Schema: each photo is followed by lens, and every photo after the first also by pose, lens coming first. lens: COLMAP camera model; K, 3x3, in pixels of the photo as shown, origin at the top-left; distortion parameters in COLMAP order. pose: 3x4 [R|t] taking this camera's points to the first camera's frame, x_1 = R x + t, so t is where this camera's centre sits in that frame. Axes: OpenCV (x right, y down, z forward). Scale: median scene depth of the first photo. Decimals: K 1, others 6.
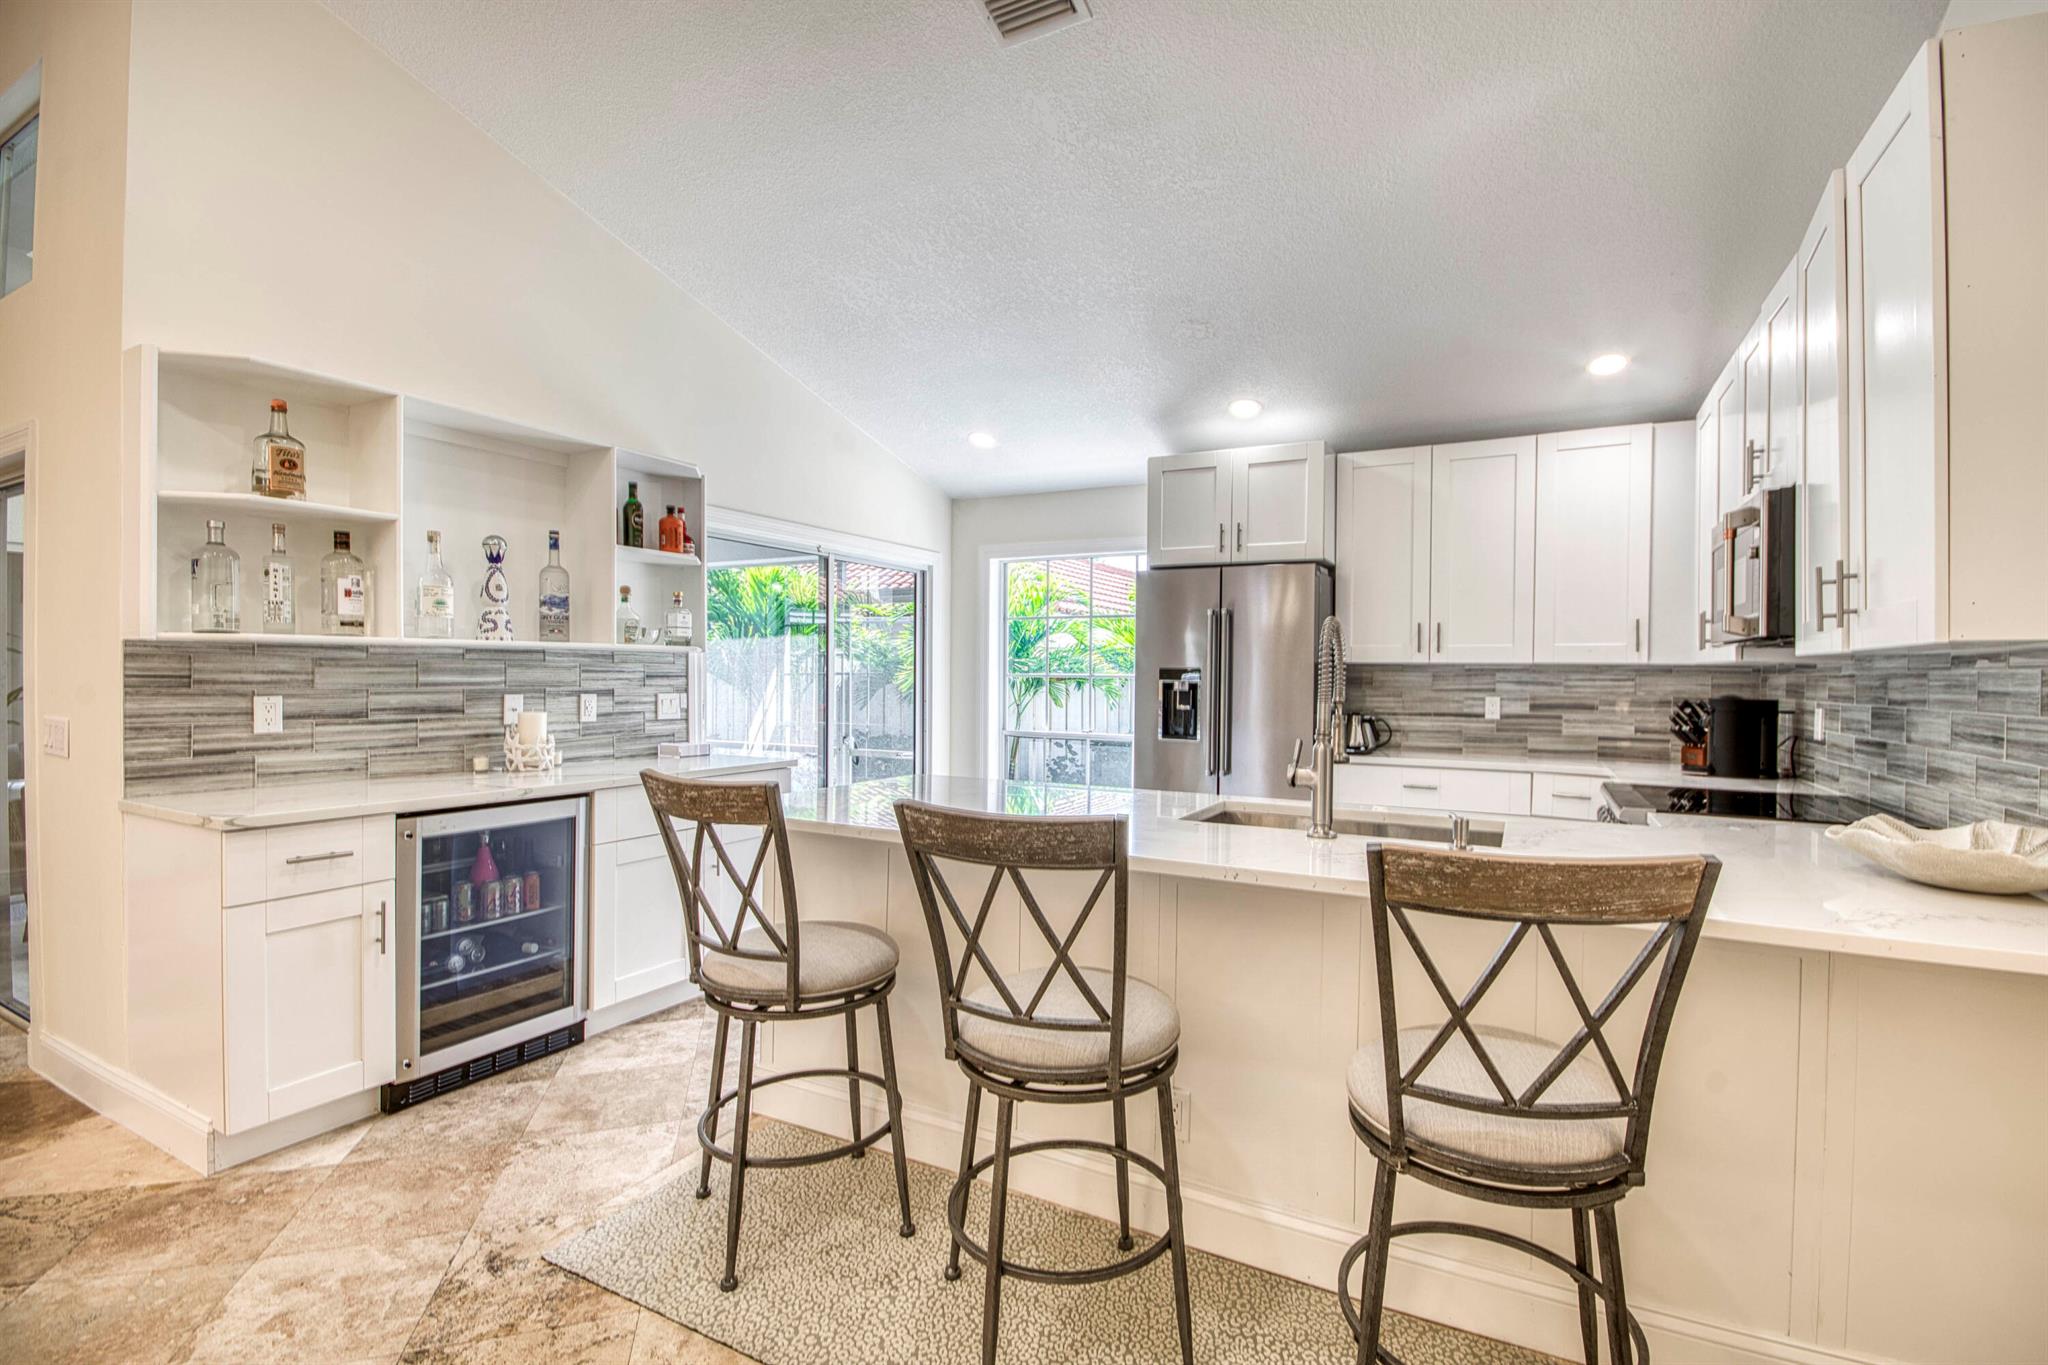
lens RADIAL K [[910.4, 0, 1072.2], [0, 910.4, 684.1], [0, 0, 1]] dist [0.001267, 0.000113]
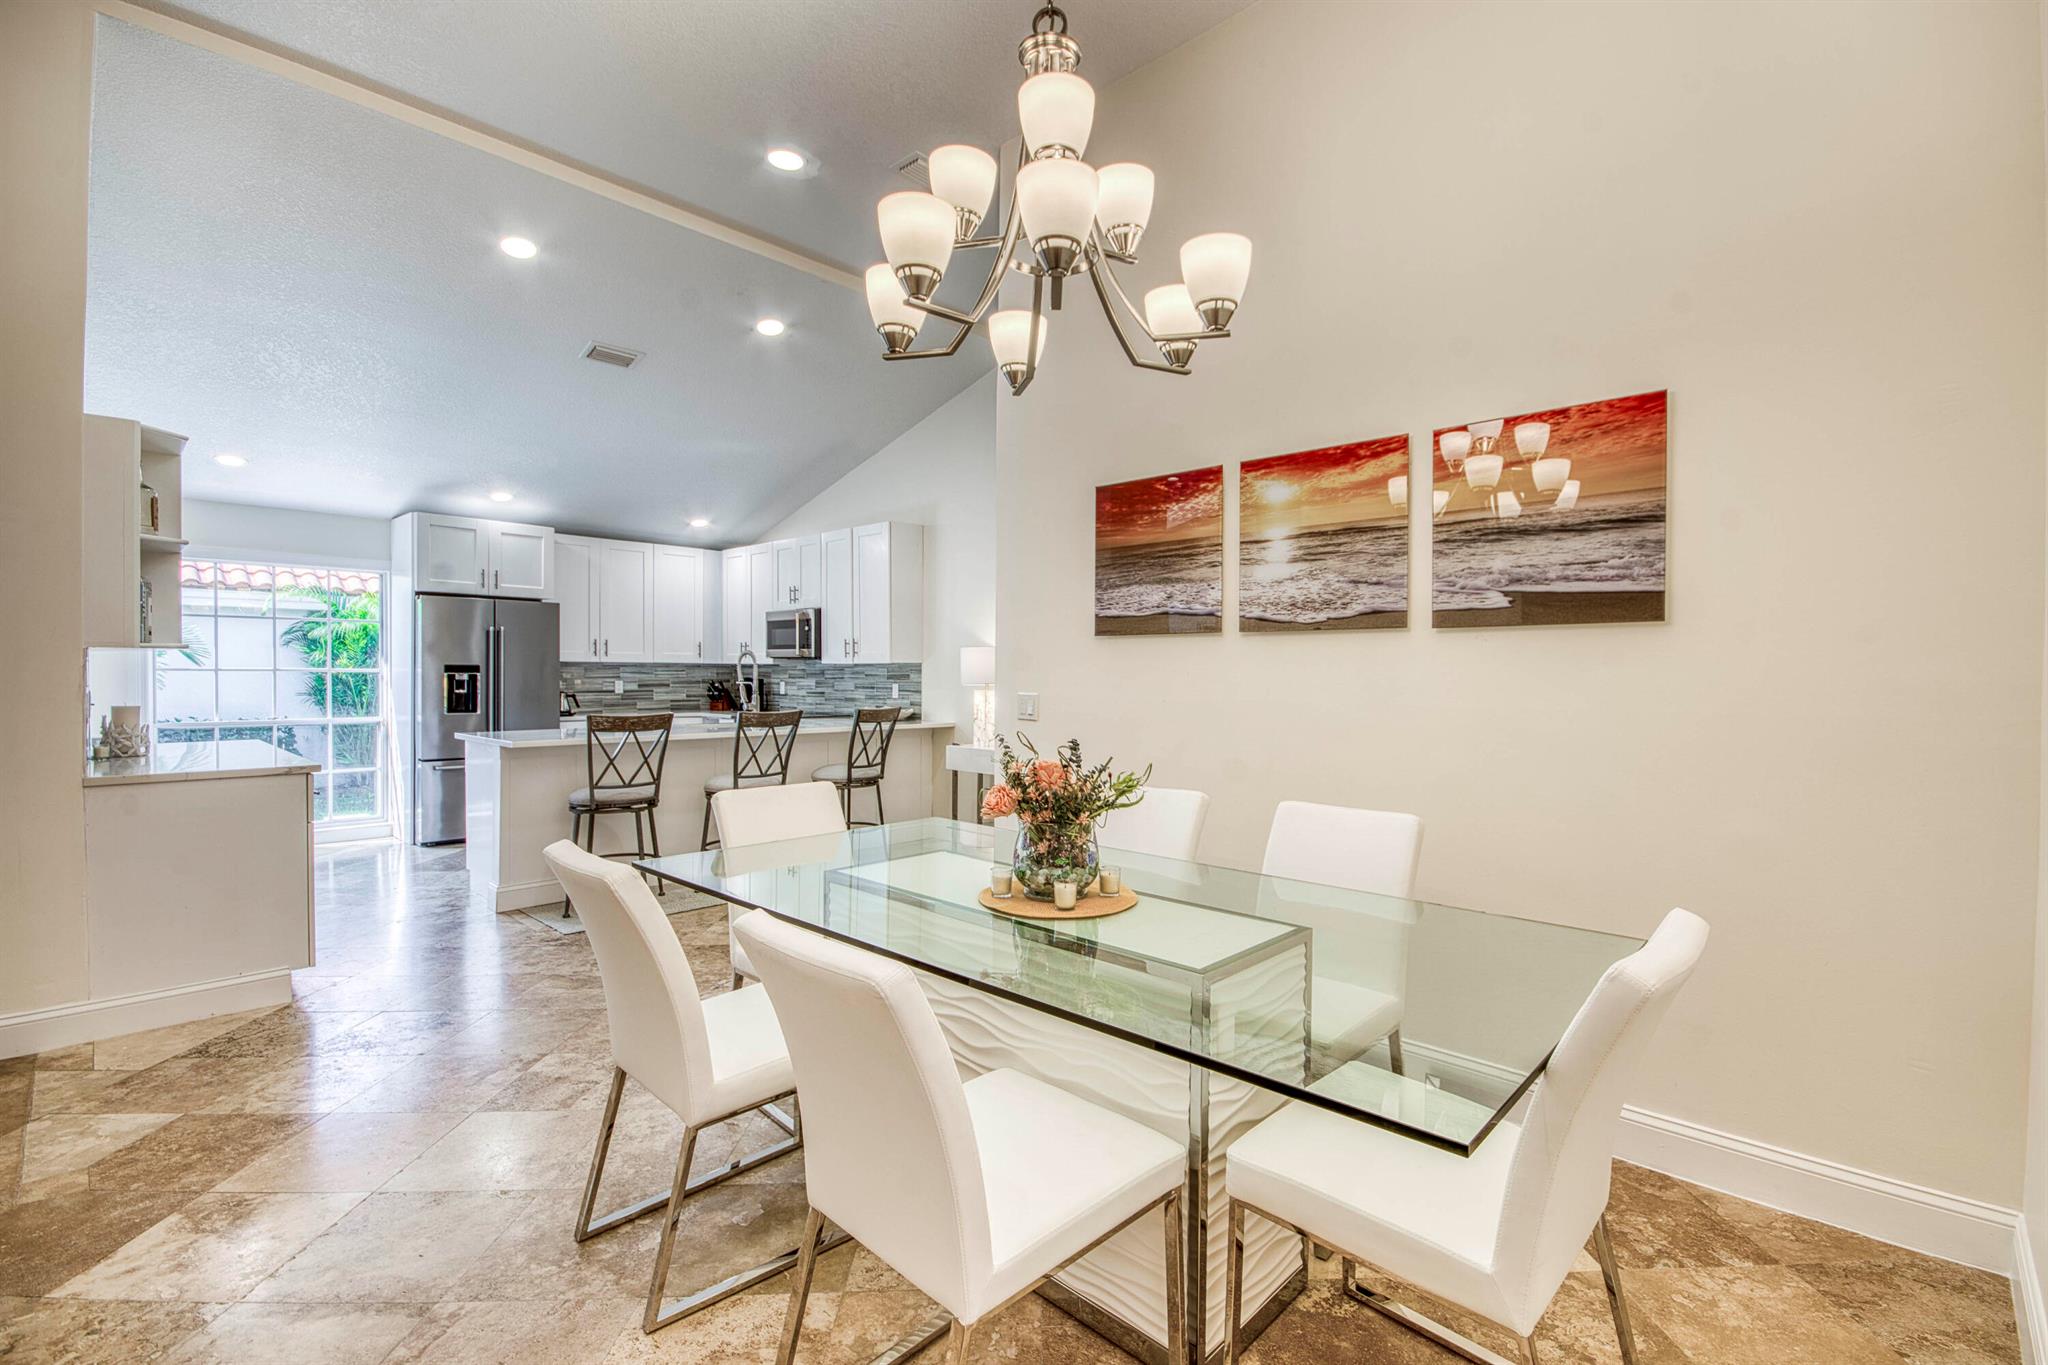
lens RADIAL K [[910.4, 0, 1072.2], [0, 910.4, 684.1], [0, 0, 1]] dist [0.001267, 0.000113]
pose [[0.264215, -0.019452, 0.964268, -1.054899], [0.010859, 0.999793, 0.017193, -0.000646], [-0.964403, 0.005928, 0.264371, -0.341857]]
